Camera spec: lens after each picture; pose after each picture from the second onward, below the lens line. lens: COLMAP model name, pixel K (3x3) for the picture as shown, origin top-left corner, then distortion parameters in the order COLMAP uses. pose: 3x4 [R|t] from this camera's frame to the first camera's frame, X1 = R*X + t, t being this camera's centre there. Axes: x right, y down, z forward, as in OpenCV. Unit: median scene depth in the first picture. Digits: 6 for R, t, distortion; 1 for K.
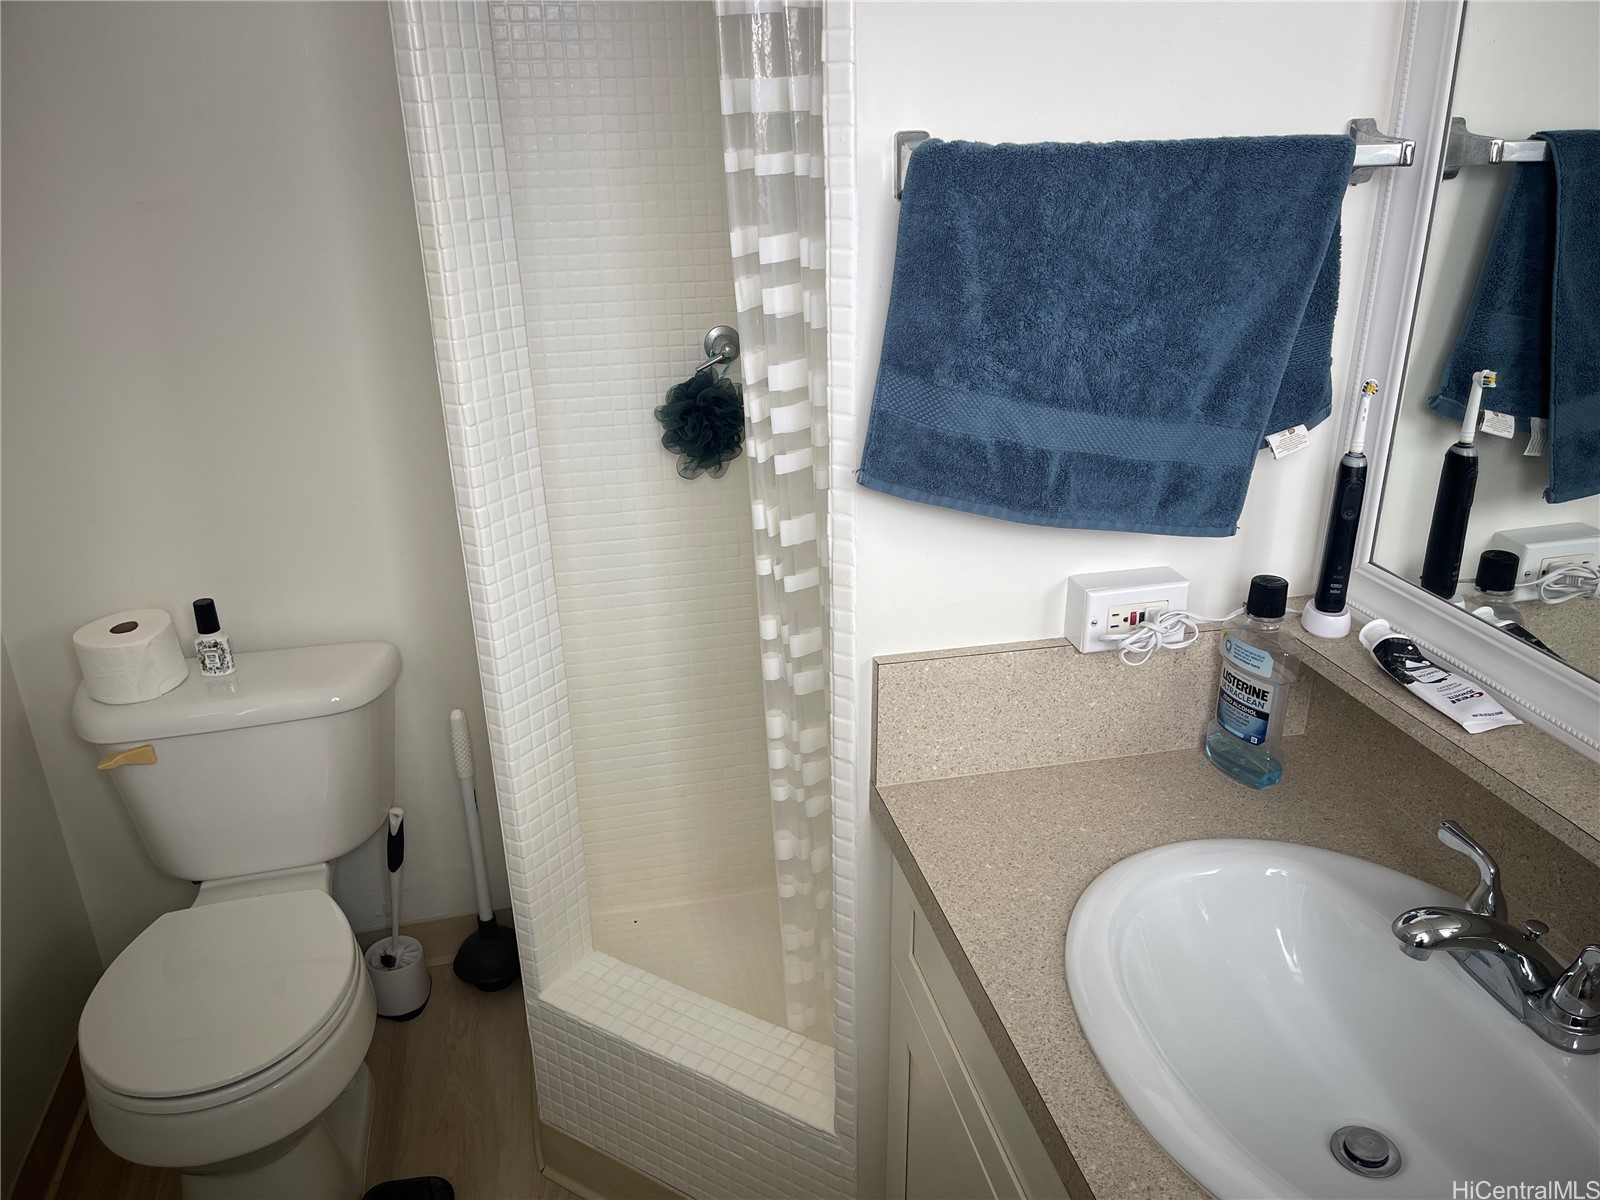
lens RADIAL K [[1200.3, 0, 804.0], [0, 1200.3, 597.5], [0, 0, 1]] dist [0.069313, -0.086543]
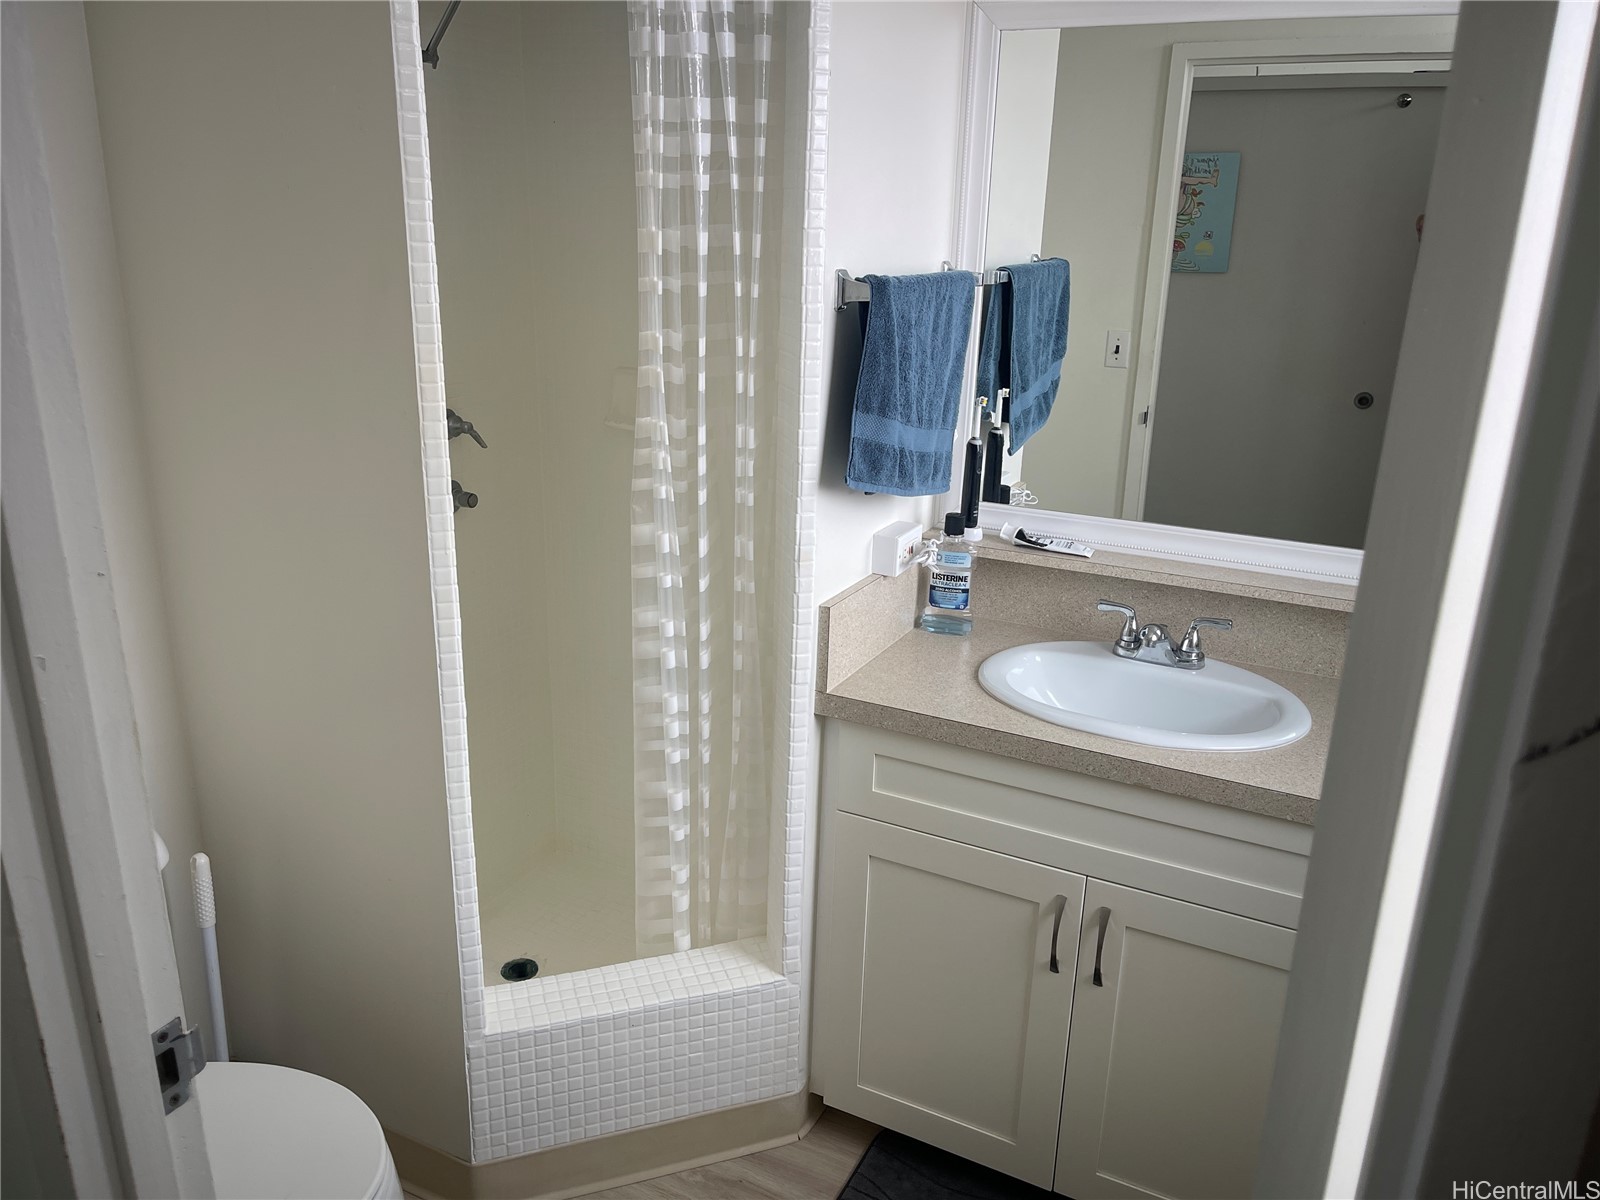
lens RADIAL K [[1200.3, 0, 798.0], [0, 1200.3, 610.8], [0, 0, 1]] dist [0.069313, -0.086543]
pose [[0.648139, -0.213417, 0.731005, -1.121687], [0.256340, 0.965051, 0.054465, -0.033951], [-0.717081, 0.152085, 0.680195, -0.012032]]
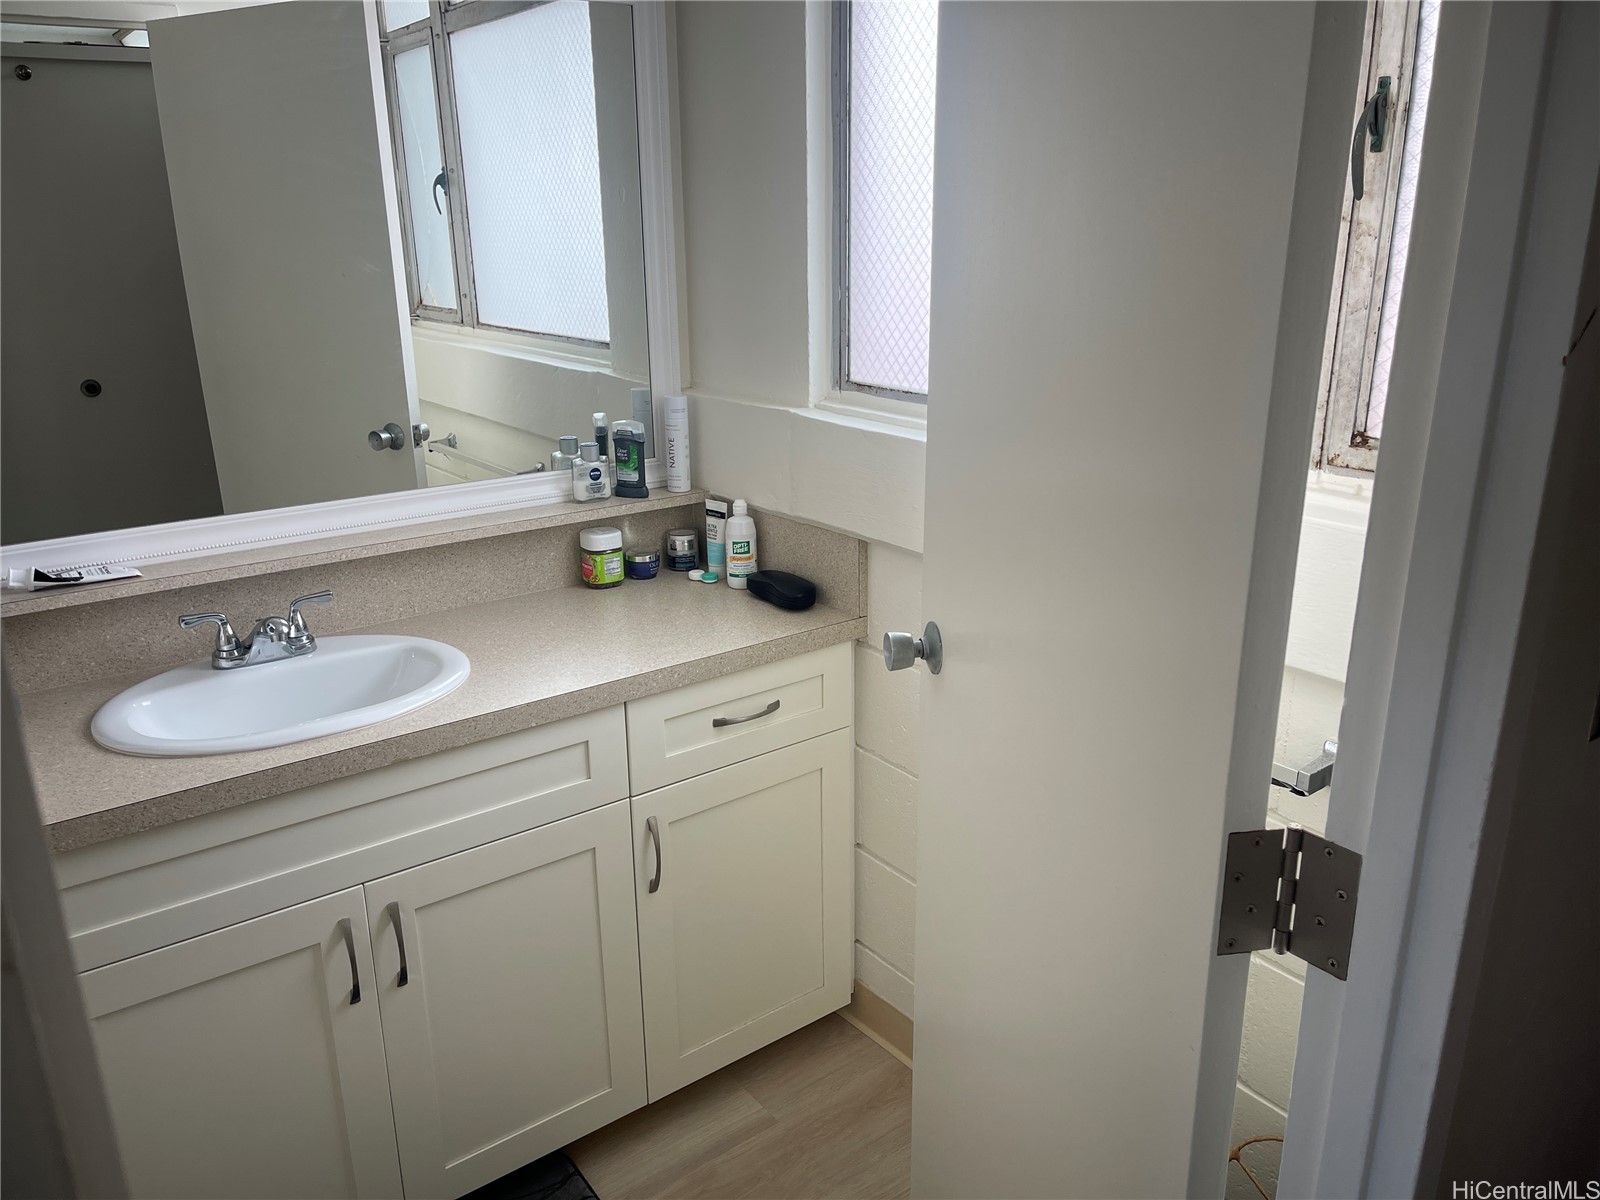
lens RADIAL K [[1200.3, 0, 802.0], [0, 1200.3, 596.4], [0, 0, 1]] dist [0.069313, -0.086543]
pose [[-0.394689, -0.260940, 0.880983, -1.202598], [0.355690, 0.840673, 0.408353, -0.209709], [-0.847175, 0.474530, -0.238990, 0.553607]]
